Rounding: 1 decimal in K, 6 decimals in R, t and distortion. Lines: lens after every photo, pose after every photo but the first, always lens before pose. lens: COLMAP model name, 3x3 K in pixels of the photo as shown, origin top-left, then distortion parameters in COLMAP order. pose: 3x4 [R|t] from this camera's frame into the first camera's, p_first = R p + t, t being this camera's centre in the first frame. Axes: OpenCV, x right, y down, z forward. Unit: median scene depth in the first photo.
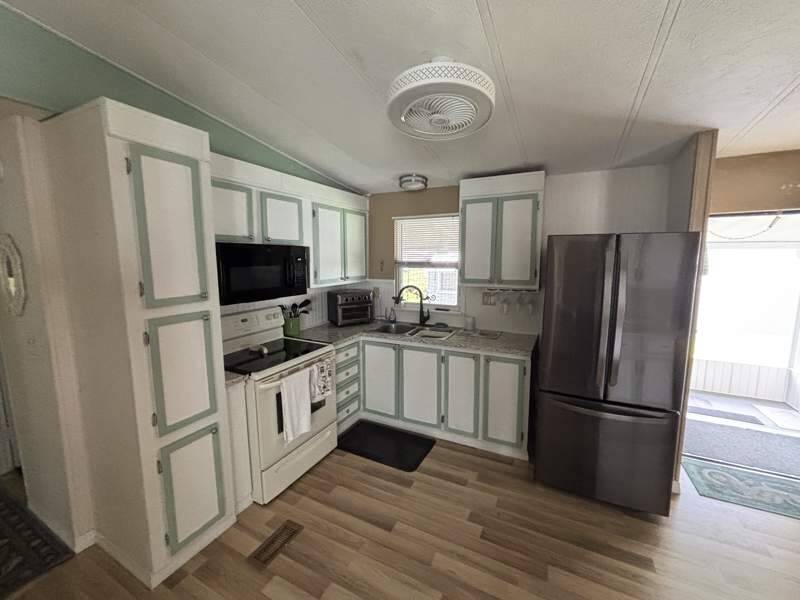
lens RADIAL K [[327.3, 0, 401.4], [0, 327.3, 299.8], [0, 0, 1]] dist [-0.000686, 0.000354]
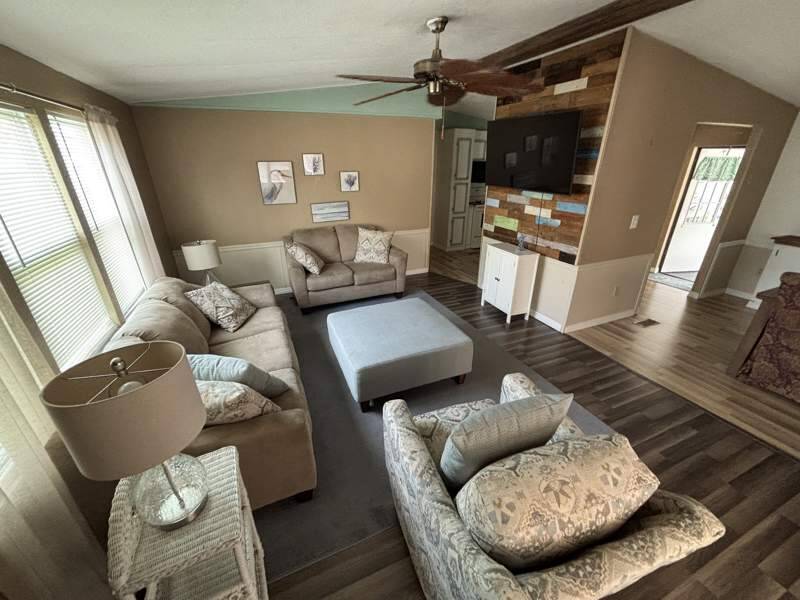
lens RADIAL K [[327.3, 0, 399.1], [0, 327.3, 302.2], [0, 0, 1]] dist [-0.000686, 0.000354]
pose [[0.763172, 0.264786, -0.589454, 1.352459], [-0.087101, 0.946020, 0.312186, 0.227722], [0.640298, -0.186909, 0.745039, -2.503280]]
